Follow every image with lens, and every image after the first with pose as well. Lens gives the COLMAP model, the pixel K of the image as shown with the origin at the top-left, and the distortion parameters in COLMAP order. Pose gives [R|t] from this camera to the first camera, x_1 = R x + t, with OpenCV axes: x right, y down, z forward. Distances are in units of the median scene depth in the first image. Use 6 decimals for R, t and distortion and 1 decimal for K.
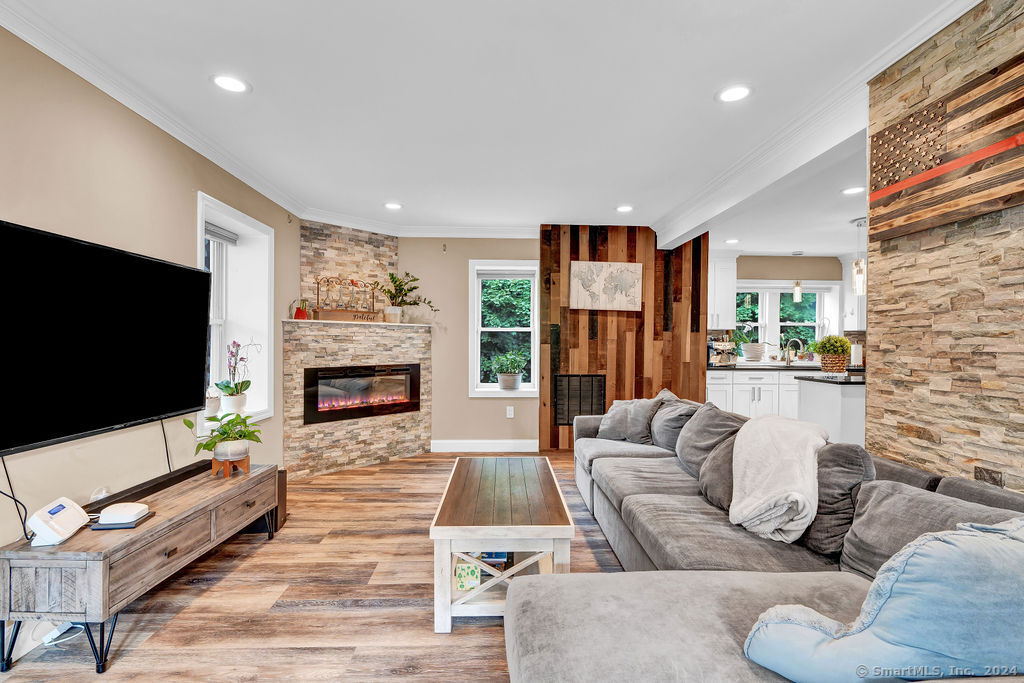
lens RADIAL K [[489.1, 0, 519.4], [0, 489.1, 343.1], [0, 0, 1]] dist [-0.009377, 0.000815]
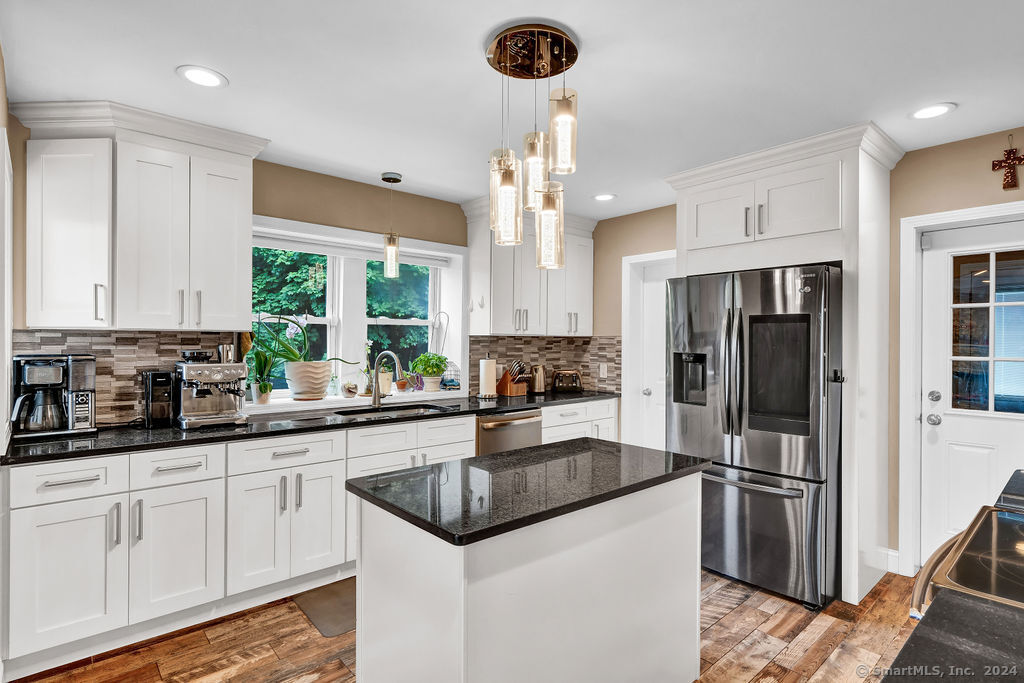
lens RADIAL K [[521.3, 0, 511.6], [0, 521.3, 340.5], [0, 0, 1]] dist [-0.000879, 0.000571]
pose [[0.778588, -0.001243, 0.627534, 0.432359], [0.000659, 0.999999, 0.001164, -0.026980], [-0.627535, -0.000493, 0.778588, 0.663985]]
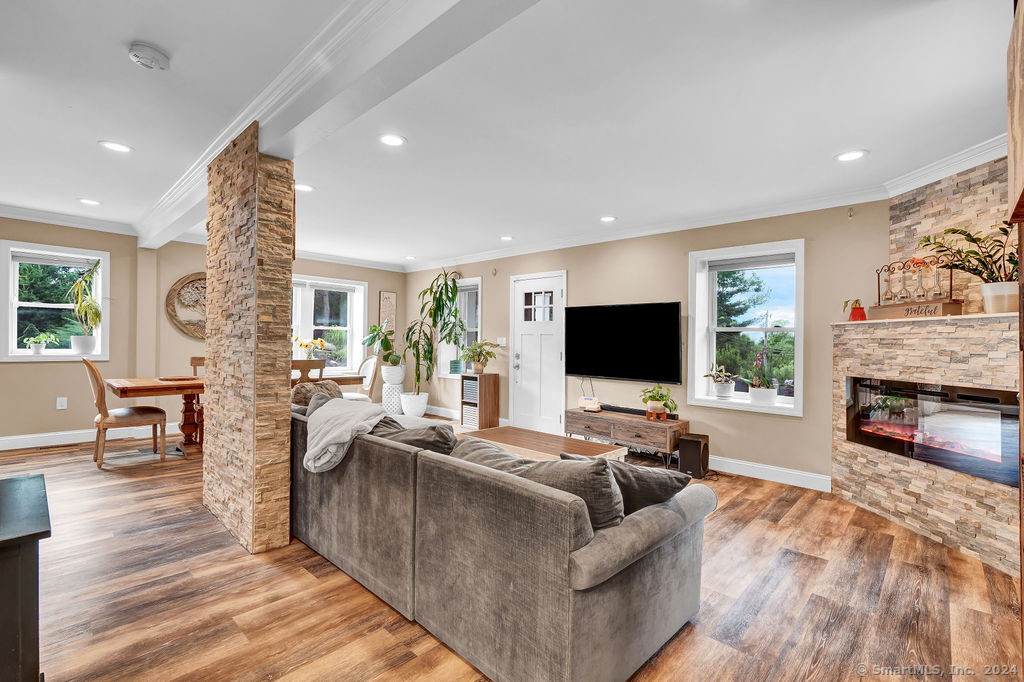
lens RADIAL K [[459.3, 0, 507.5], [0, 459.3, 339.2], [0, 0, 1]] dist [-0.003089, 0.000036]
pose [[-0.721797, -0.020546, -0.691800, 0.492988], [-0.021770, 0.999739, -0.006978, 0.003197], [0.691762, 0.010024, -0.722056, 0.992240]]
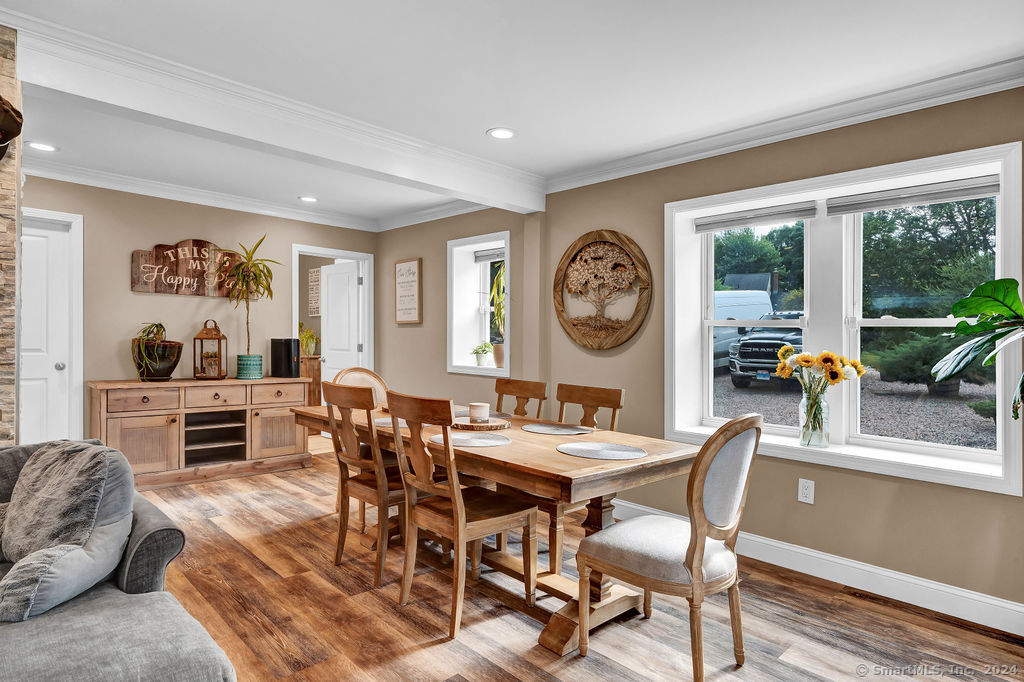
lens RADIAL K [[566.6, 0, 508.7], [0, 566.6, 343.1], [0, 0, 1]] dist [-0.002926, -0.000508]
pose [[-0.660240, -0.023589, 0.750684, -0.273795], [-0.028297, 0.999578, 0.006522, 0.000282], [-0.750522, -0.016936, -0.660629, 0.252807]]
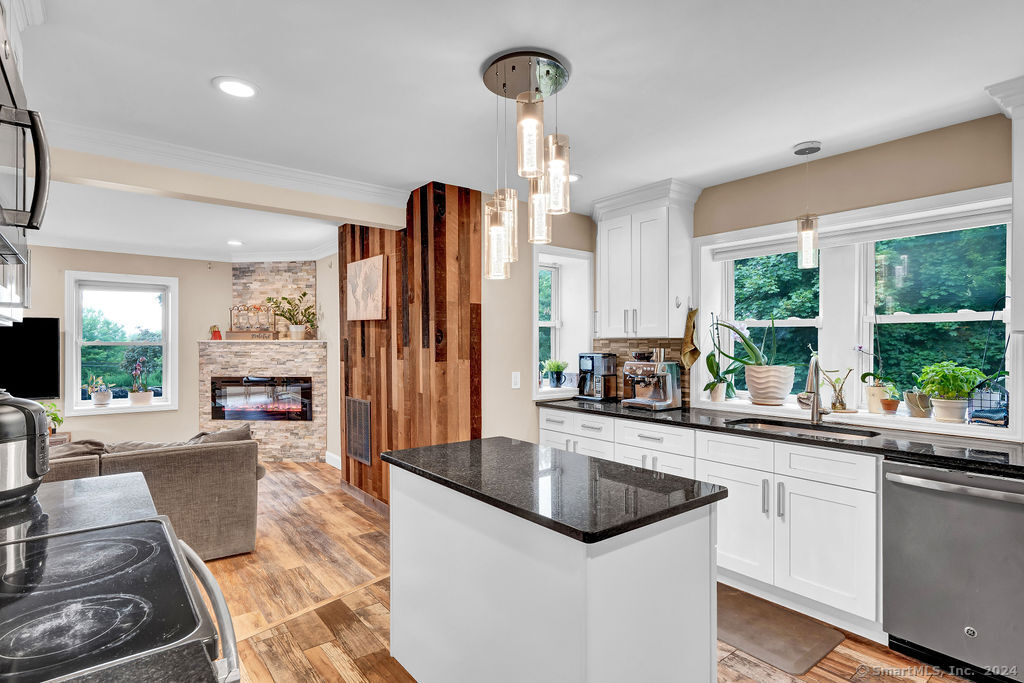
lens RADIAL K [[521.3, 0, 511.6], [0, 521.3, 340.5], [0, 0, 1]] dist [-0.000879, 0.000571]
pose [[0.583877, -0.010241, -0.811778, 1.004076], [0.001551, 0.999933, -0.011499, -0.024819], [0.811841, 0.005454, 0.583853, 0.704562]]
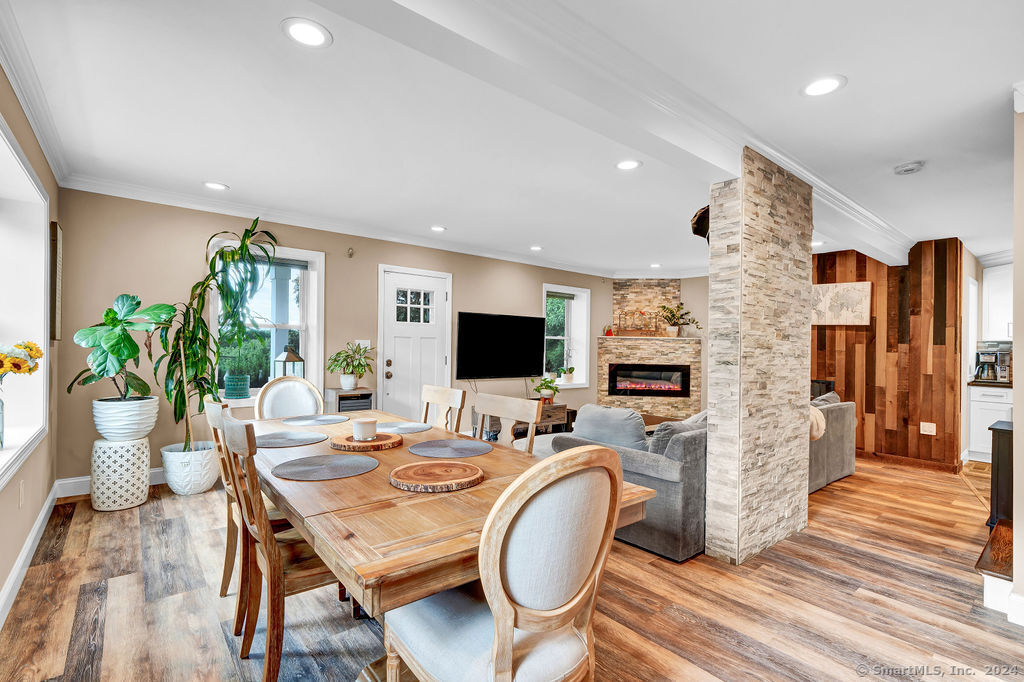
lens RADIAL K [[477.4, 0, 509.0], [0, 477.4, 337.0], [0, 0, 1]] dist [-0.001880, -0.000156]
pose [[0.595994, -0.005587, -0.802969, 0.629253], [-0.018755, 0.999606, -0.020876, -0.001374], [0.802770, 0.027502, 0.595654, -0.284708]]
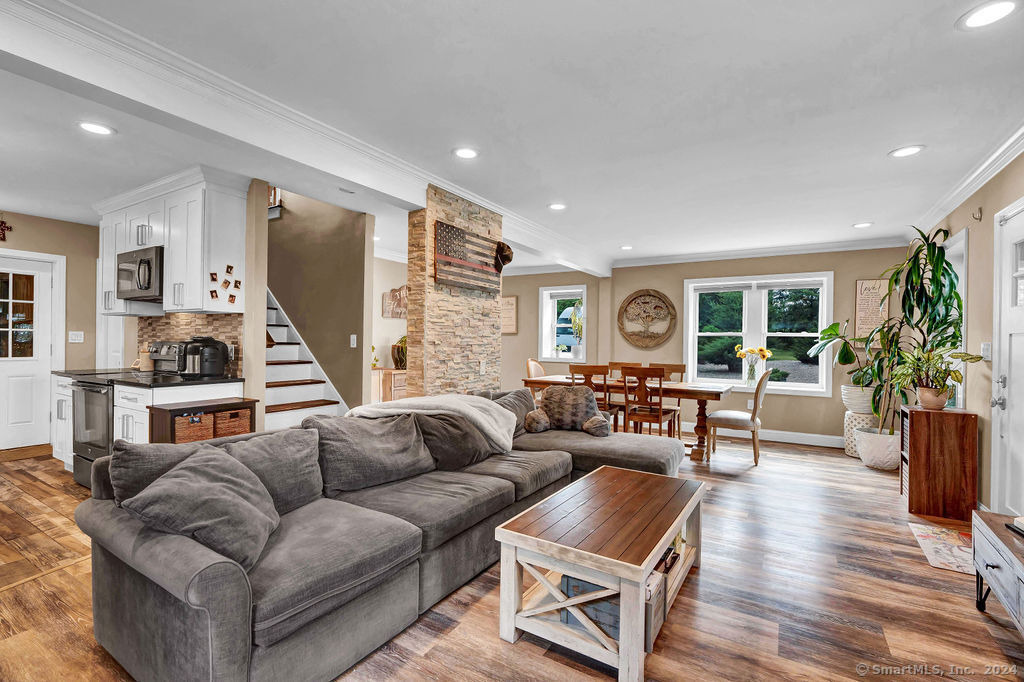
lens RADIAL K [[458.0, 0, 512.2], [0, 458.0, 342.9], [0, 0, 1]] dist [-0.001783, -0.000057]
pose [[-0.828506, -0.016938, 0.559724, -0.176798], [-0.017385, 0.999839, 0.004524, -0.001245], [-0.559711, -0.005982, -0.828667, 0.939166]]
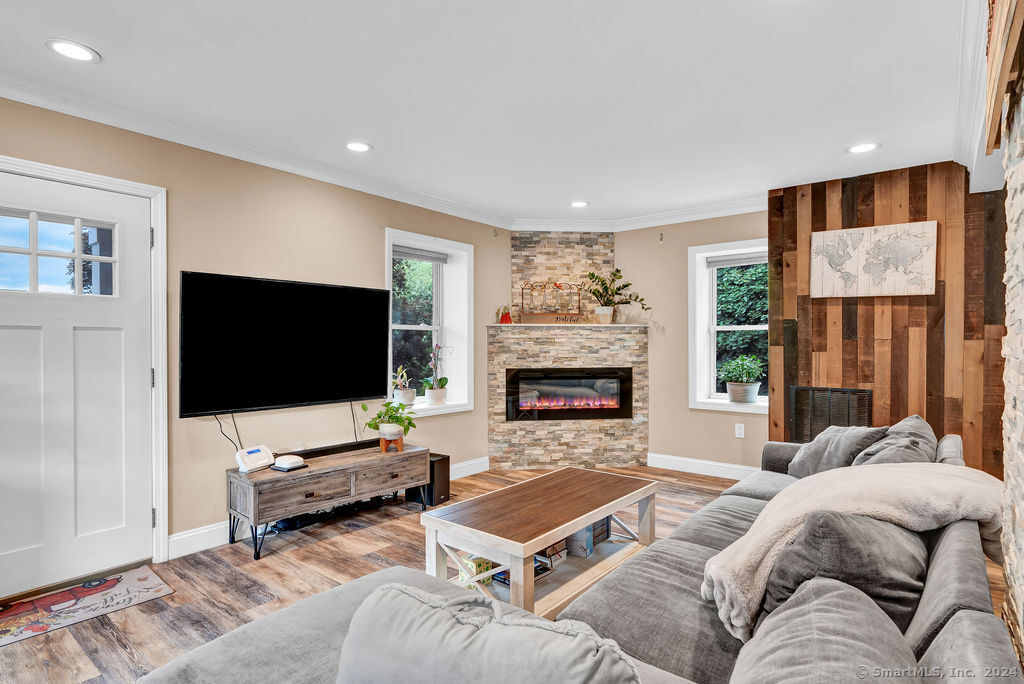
lens RADIAL K [[541.4, 0, 506.4], [0, 541.4, 344.6], [0, 0, 1]] dist [-0.000756, 0.000377]
pose [[0.741971, -0.003145, -0.670425, 0.309871], [0.002855, 0.999995, -0.001532, 0.000058], [0.670426, -0.000778, 0.741976, 0.090275]]
